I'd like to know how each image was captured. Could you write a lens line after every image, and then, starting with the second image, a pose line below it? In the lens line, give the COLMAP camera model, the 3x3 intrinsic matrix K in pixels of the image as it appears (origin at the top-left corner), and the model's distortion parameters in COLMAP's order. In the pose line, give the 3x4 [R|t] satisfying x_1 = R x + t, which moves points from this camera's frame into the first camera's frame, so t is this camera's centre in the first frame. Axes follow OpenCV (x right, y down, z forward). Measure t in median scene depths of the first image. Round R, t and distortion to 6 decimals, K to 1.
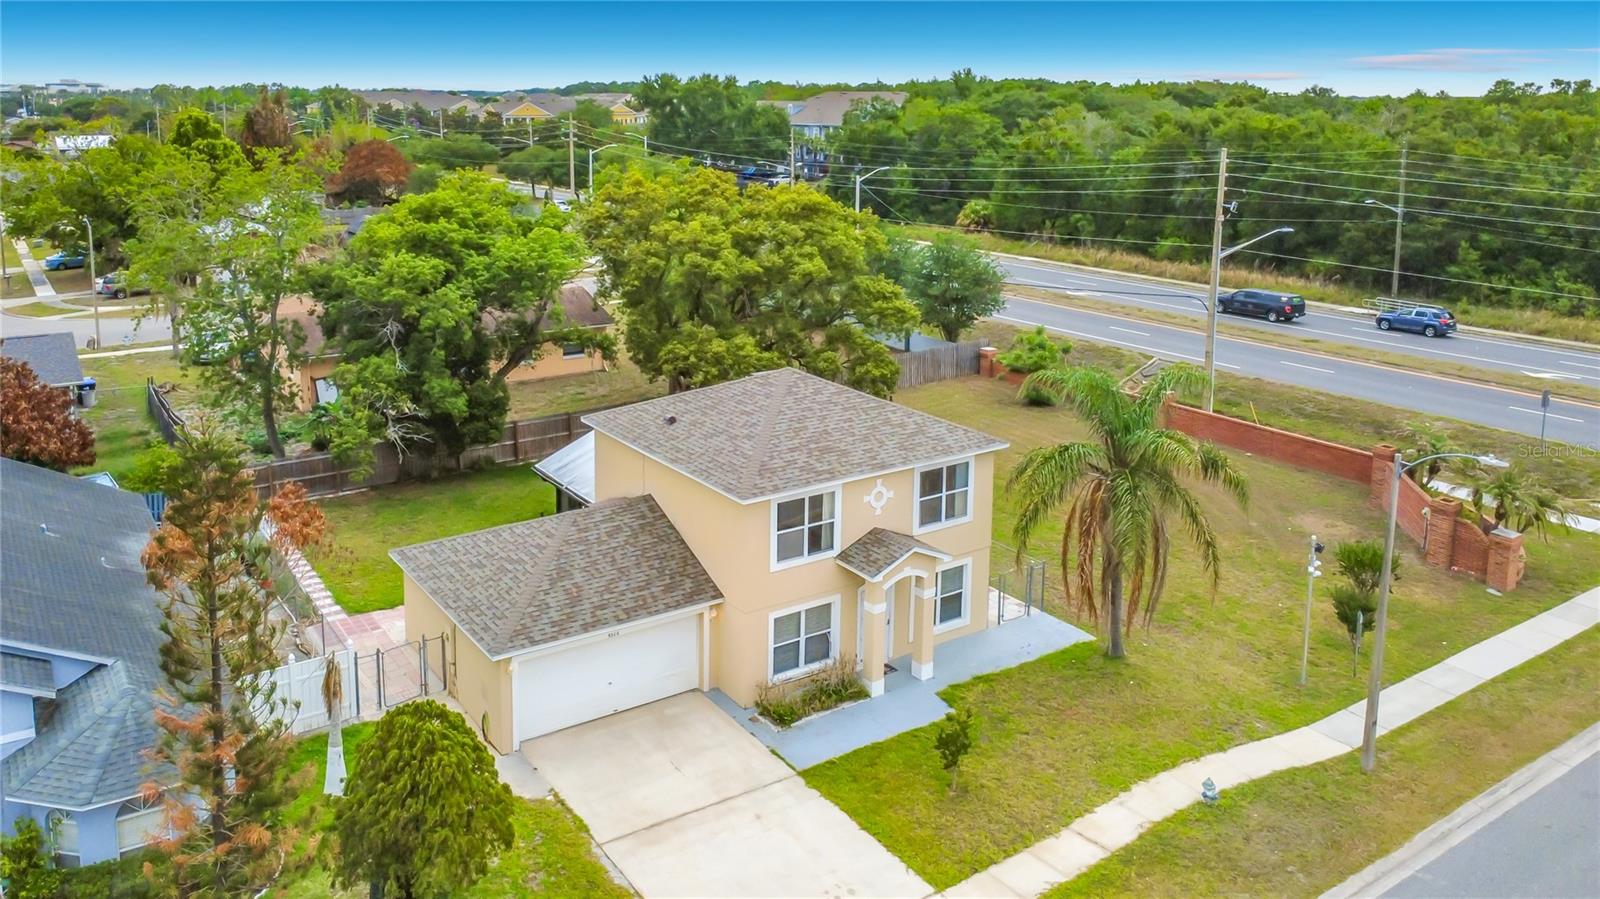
lens RADIAL K [[1195.7, 0, 732.8], [0, 1195.7, 282.0], [0, 0, 1]] dist [0.002816, 0.000424]
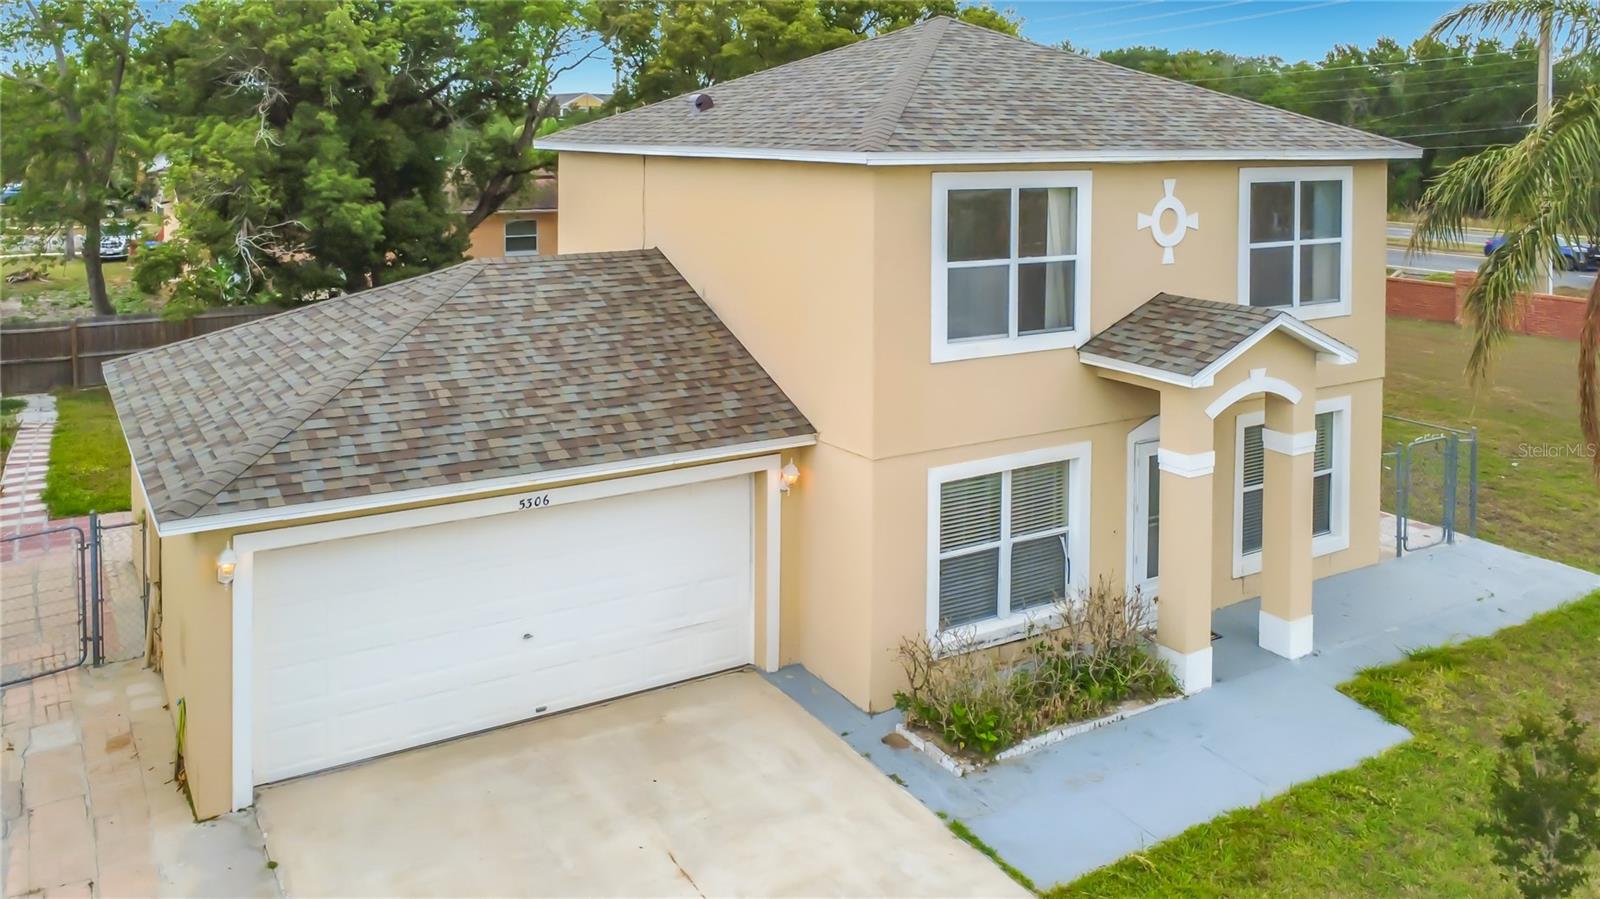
lens RADIAL K [[1216.7, 0, 752.9], [0, 1216.7, 178.6], [0, 0, 1]] dist [0.005322, -0.002782]
pose [[0.999132, 0.000565, -0.041649, -0.011628], [-0.005511, 0.992911, -0.118731, 0.224865], [0.041286, 0.118858, 0.992053, 0.567621]]
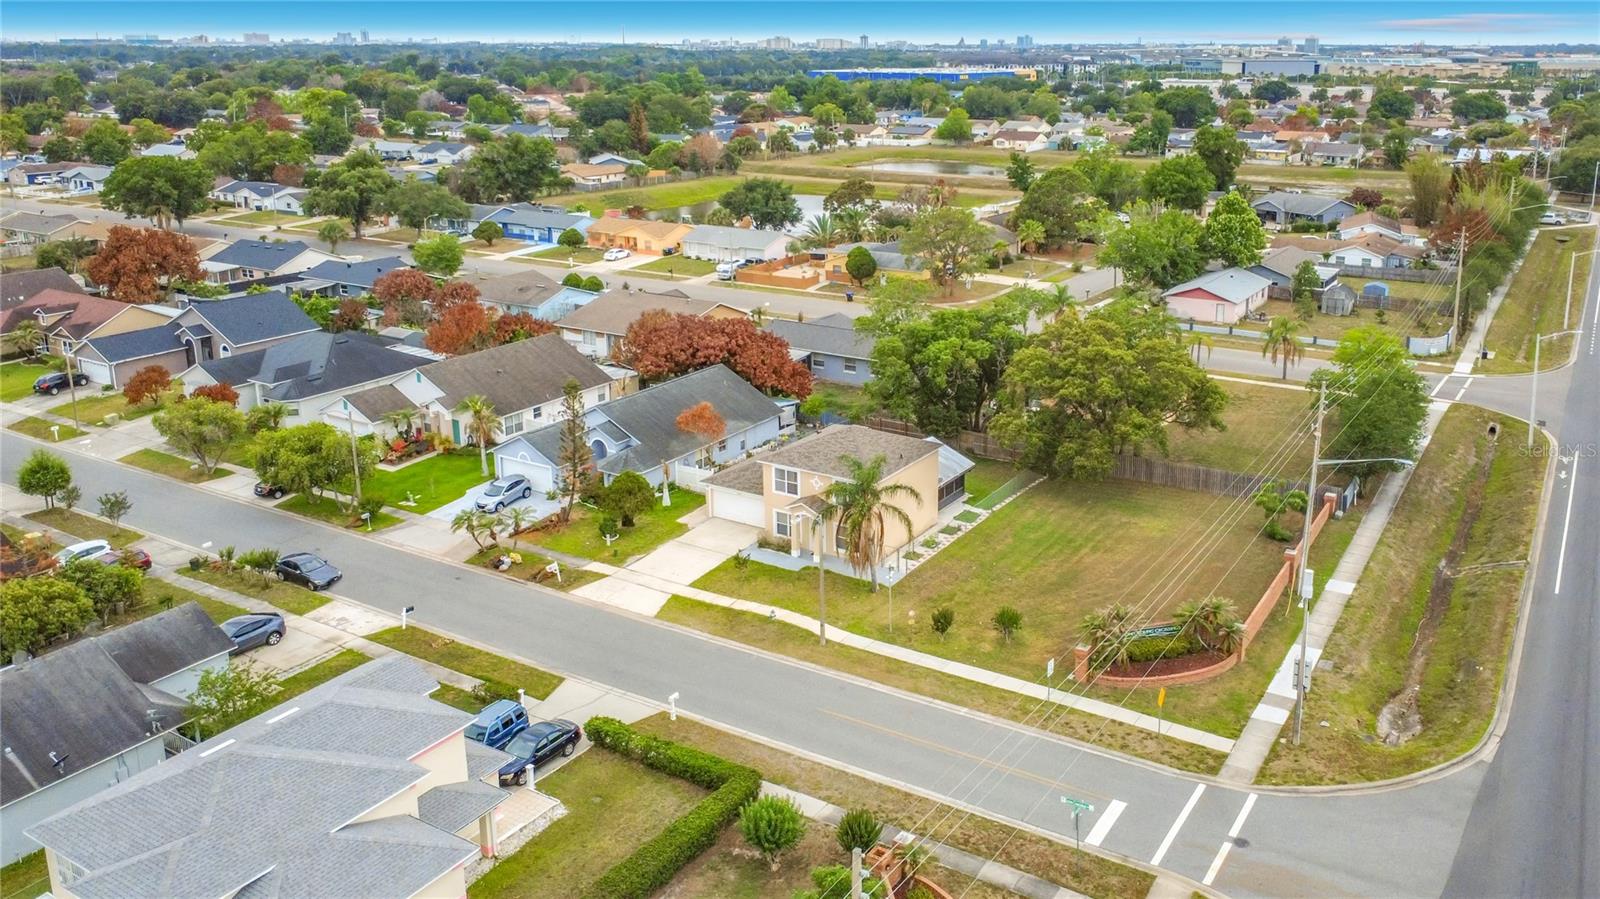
lens RADIAL K [[1234.3, 0, 917.4], [0, 1234.3, 338.6], [0, 0, 1]] dist [0.000135, -0.003795]
pose [[0.468454, 0.206961, -0.858905, 2.360661], [-0.138263, 0.977370, 0.160097, -0.545327], [0.872602, 0.043756, 0.486468, -0.045592]]
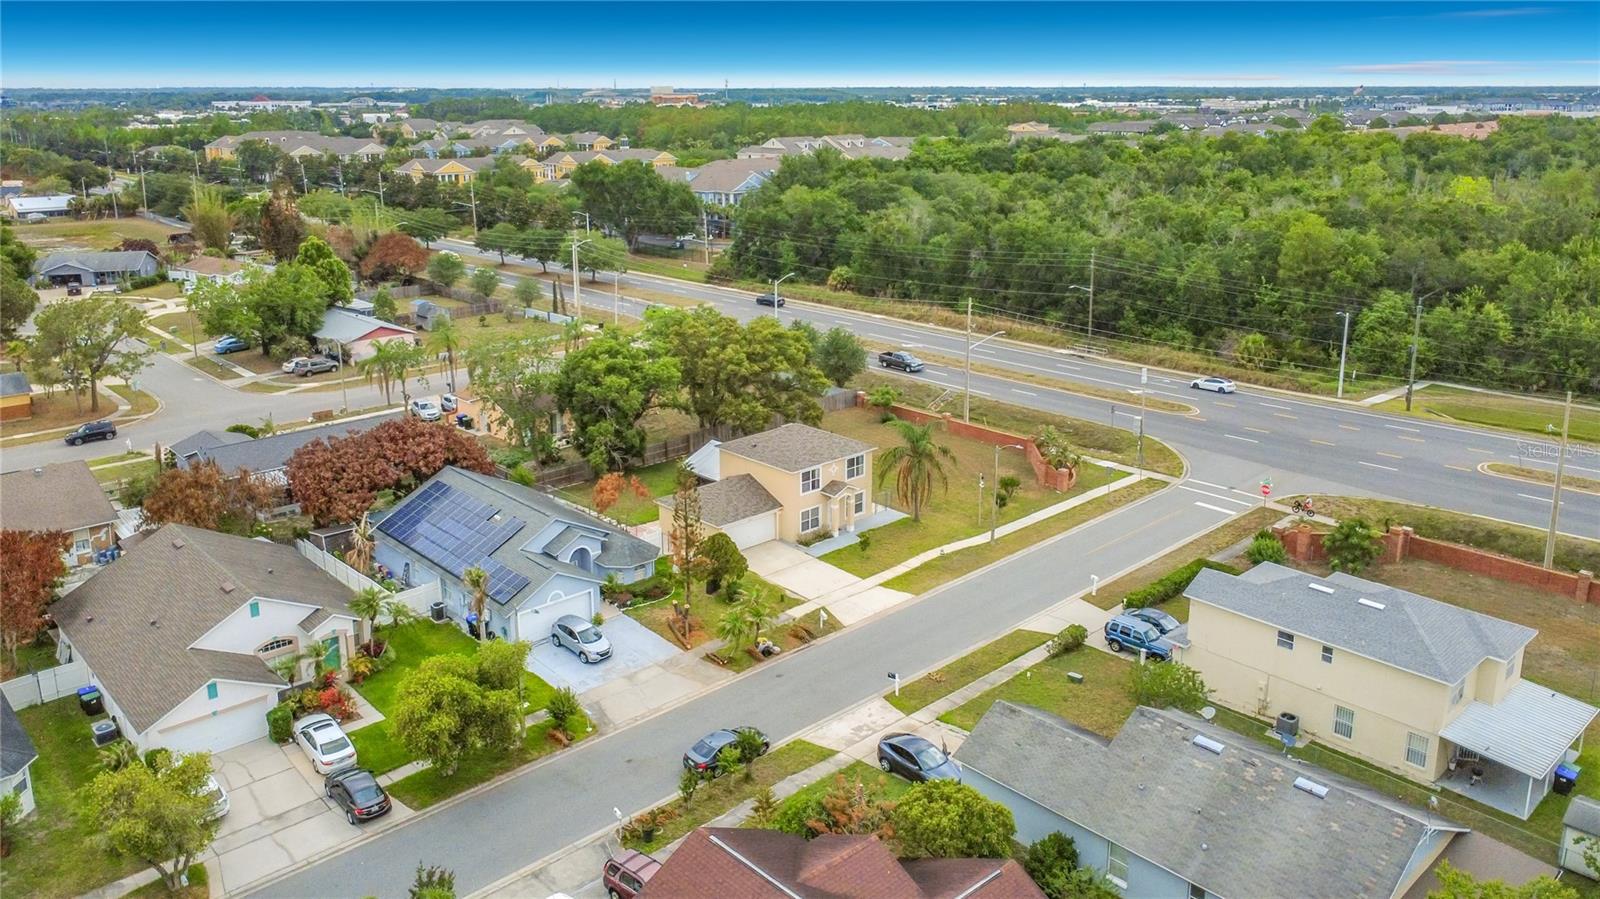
lens RADIAL K [[1163.4, 0, 800.0], [0, 1163.4, 449.5], [0, 0, 1]] dist [0.000183, 0.001392]
pose [[0.983190, -0.055512, 0.173940, -0.443549], [0.029278, 0.988267, 0.149903, -0.287325], [-0.180221, -0.142291, 0.973280, -1.694070]]
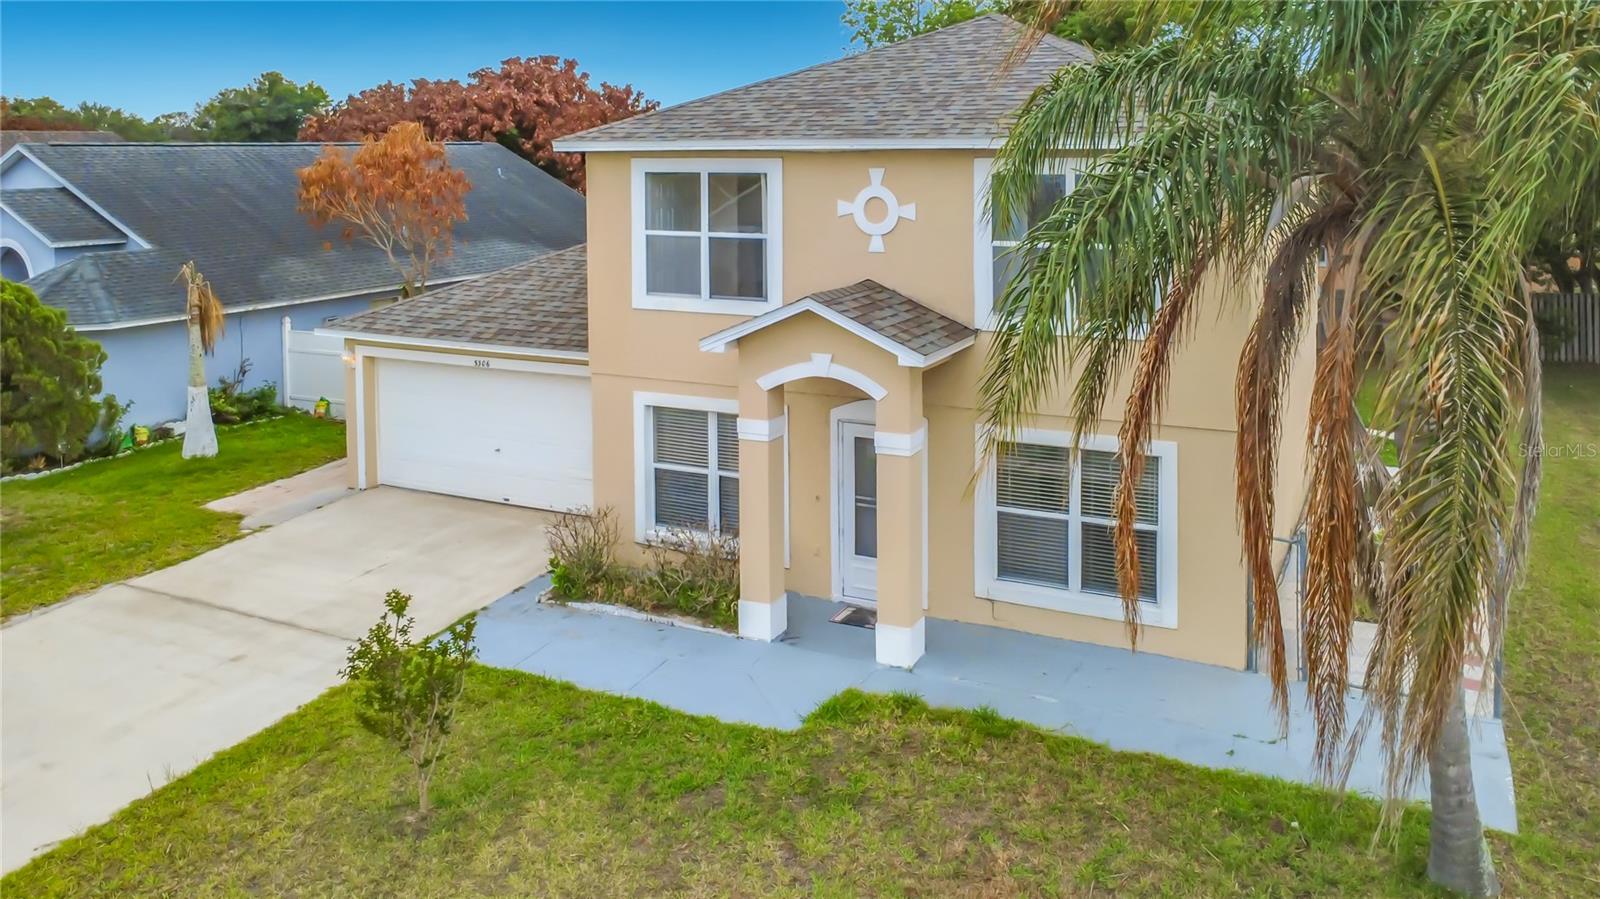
lens RADIAL K [[1162.1, 0, 874.5], [0, 1162.1, 222.3], [0, 0, 1]] dist [-0.008435, -0.003564]
pose [[0.551628, 0.041297, -0.833067, 0.491738], [-0.126530, 0.991358, -0.034640, 0.205654], [0.824437, 0.124516, 0.552086, 0.785786]]
